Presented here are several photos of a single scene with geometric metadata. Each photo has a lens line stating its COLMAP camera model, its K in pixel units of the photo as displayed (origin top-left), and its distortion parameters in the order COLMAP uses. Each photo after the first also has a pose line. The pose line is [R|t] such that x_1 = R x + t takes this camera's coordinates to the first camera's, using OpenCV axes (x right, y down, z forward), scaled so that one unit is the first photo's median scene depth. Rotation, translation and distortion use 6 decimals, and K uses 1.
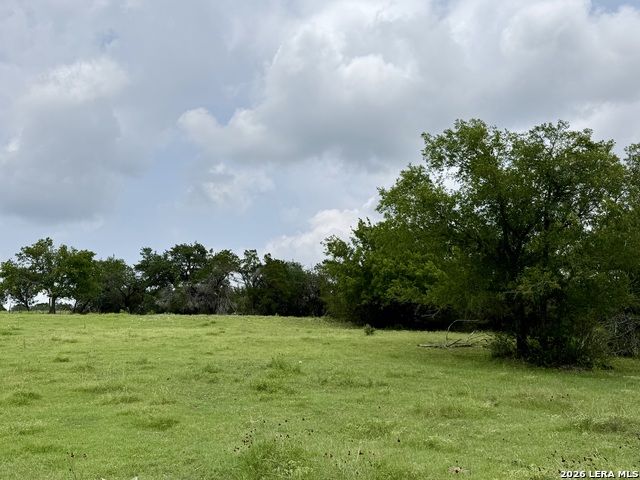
lens RADIAL K [[448.1, 0, 320.0], [0, 448.1, 240.0], [0, 0, 1]] dist [-0.001553, -0.001766]
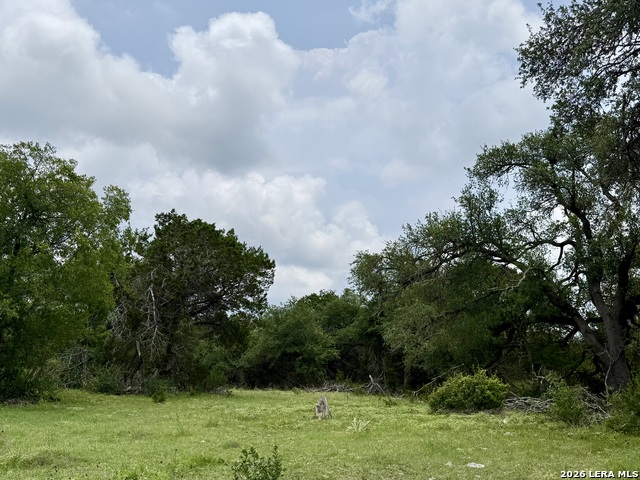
lens RADIAL K [[448.1, 0, 320.0], [0, 448.1, 240.0], [0, 0, 1]] dist [-0.001553, -0.001766]
pose [[0.757343, 0.153998, 0.634599, 0.402403], [-0.156338, 0.986293, -0.052766, -0.103699], [-0.634027, -0.059250, 0.771038, -0.118418]]
